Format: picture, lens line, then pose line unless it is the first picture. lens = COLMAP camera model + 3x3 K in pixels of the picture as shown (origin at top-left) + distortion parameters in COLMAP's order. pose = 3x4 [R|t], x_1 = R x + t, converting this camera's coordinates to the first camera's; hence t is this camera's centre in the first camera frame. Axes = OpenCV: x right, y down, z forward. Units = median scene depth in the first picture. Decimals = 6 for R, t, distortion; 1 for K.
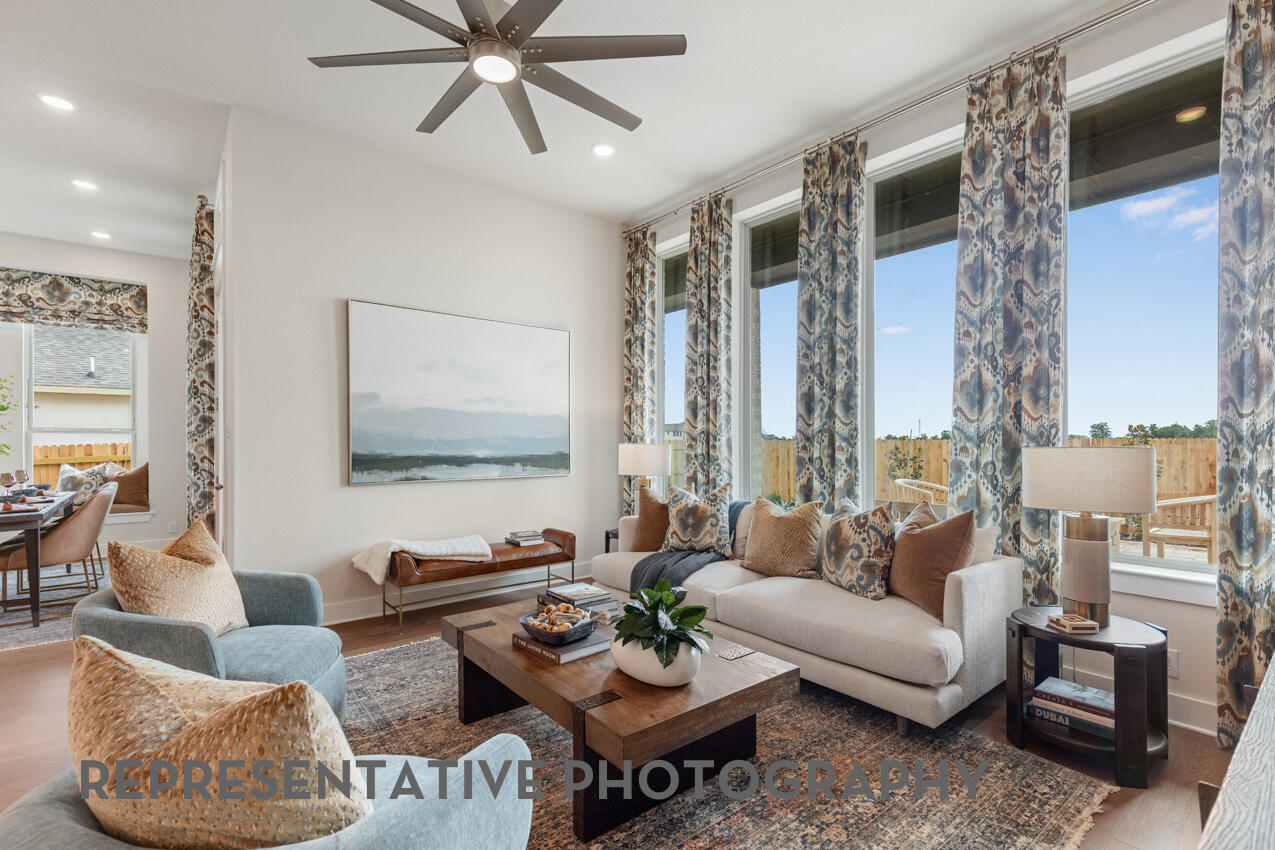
lens RADIAL K [[585.9, 0, 634.8], [0, 585.9, 438.4], [0, 0, 1]] dist [0.018740, 0.000173]
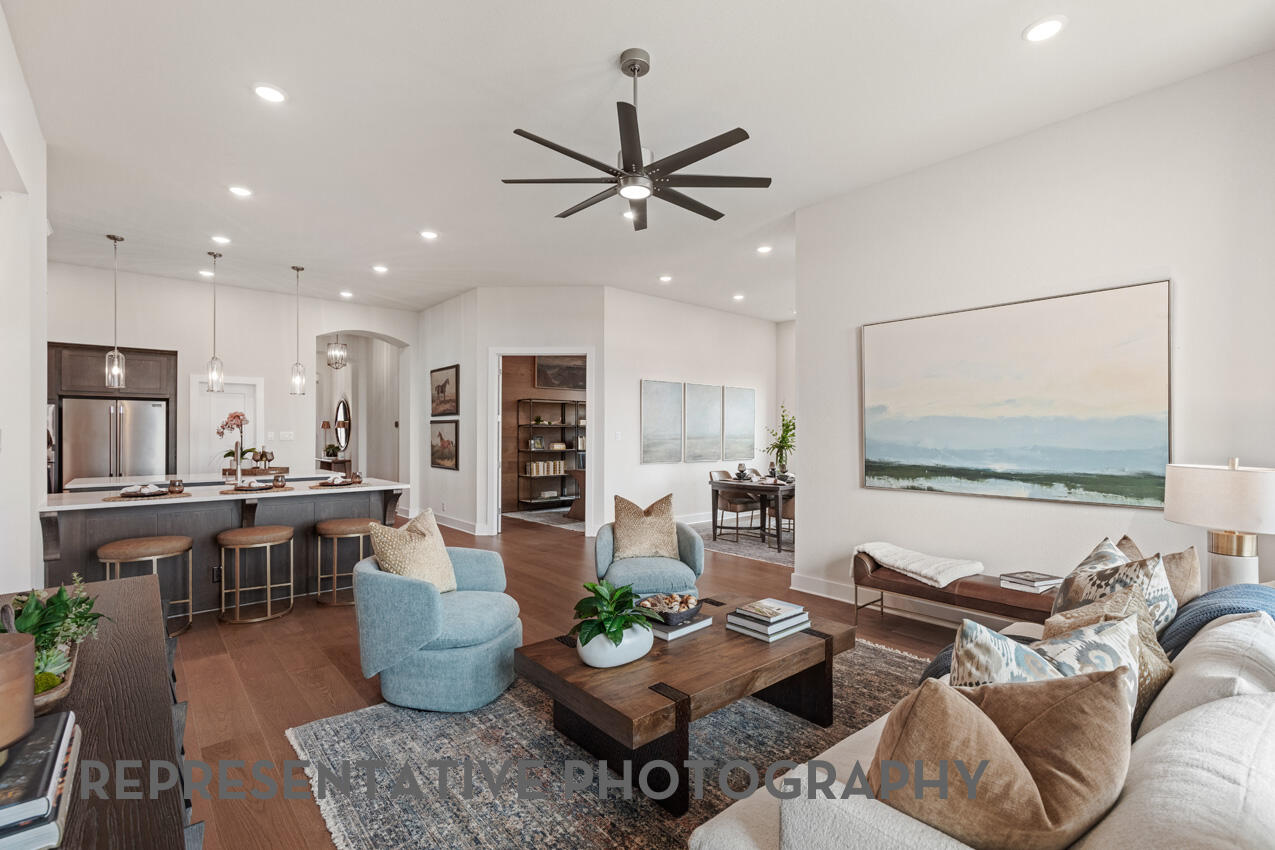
lens RADIAL K [[585.9, 0, 648.1], [0, 585.9, 435.0], [0, 0, 1]] dist [0.018740, 0.000173]
pose [[0.048665, 0.003851, -0.998808, 0.504901], [0.001382, 0.999991, 0.003923, -0.021935], [0.998814, -0.001572, 0.048659, 0.418359]]
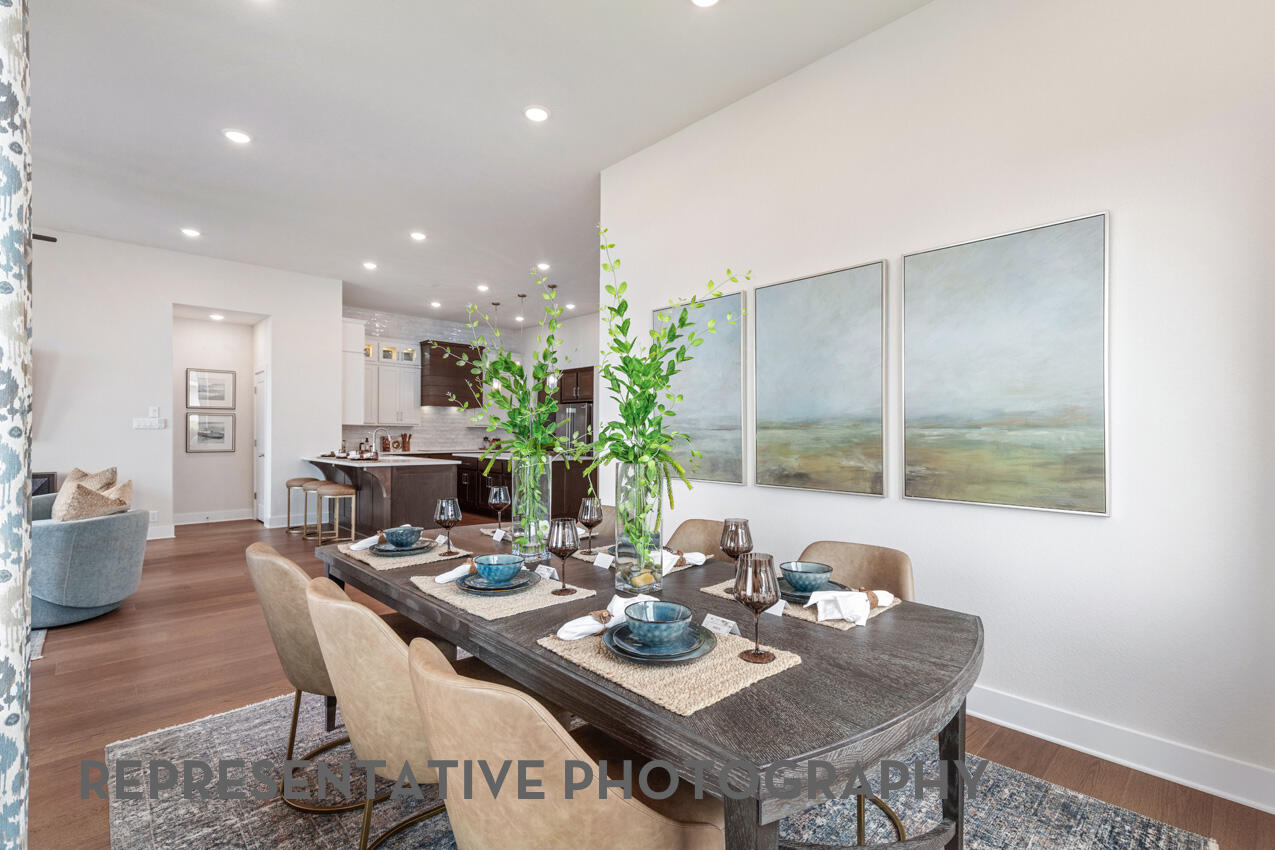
lens RADIAL K [[585.9, 0, 638.1], [0, 585.9, 424.0], [0, 0, 1]] dist [0.018740, 0.000173]
pose [[-0.996205, -0.001369, -0.087029, -0.967170], [-0.000536, 0.999954, -0.009592, -0.002551], [0.087038, -0.009509, -0.996160, 1.263927]]
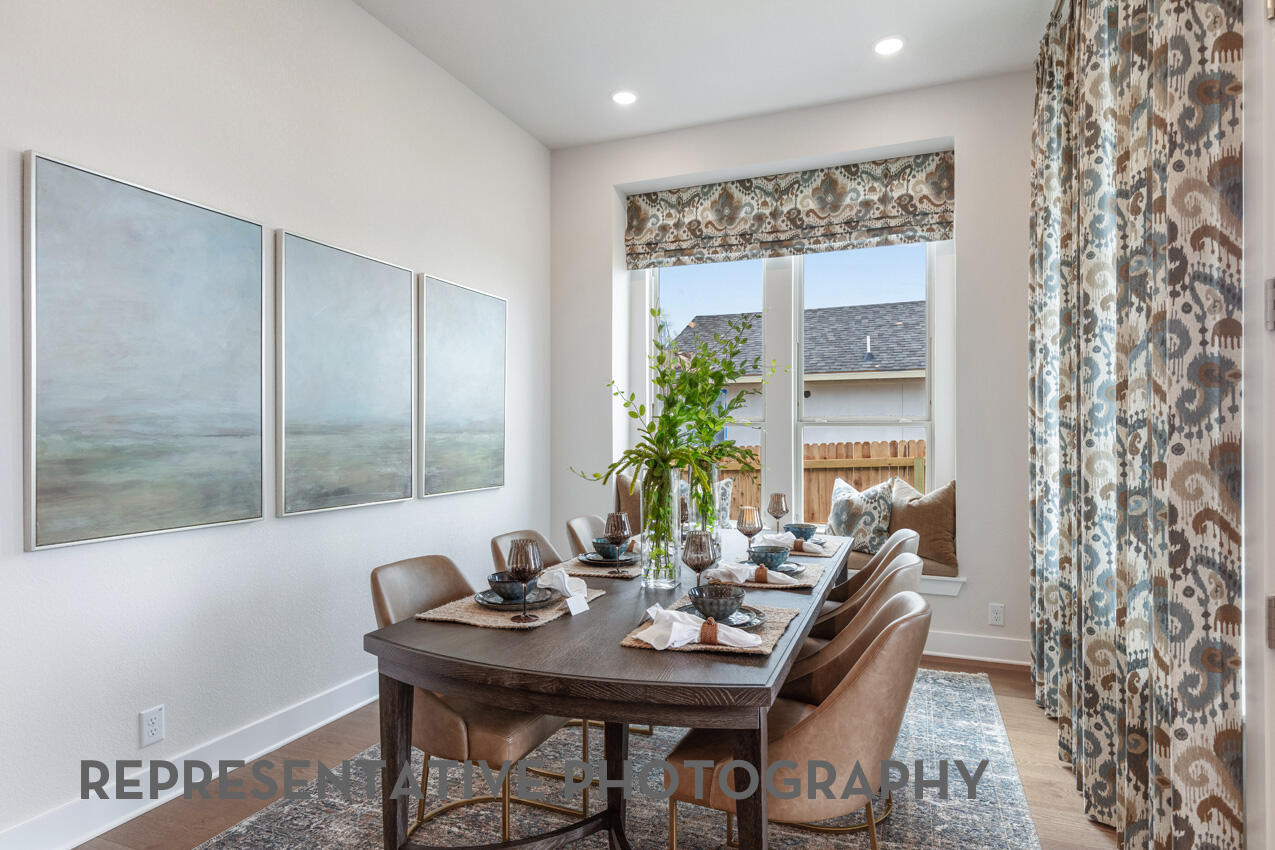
lens RADIAL K [[681.3, 0, 646.6], [0, 681.3, 432.3], [0, 0, 1]] dist [0.016583, 0.000371]
pose [[0.497682, -0.000311, -0.867360, -0.547742], [0.001968, 0.999998, 0.000771, -0.004884], [0.867357, -0.002091, 0.497681, 0.588284]]
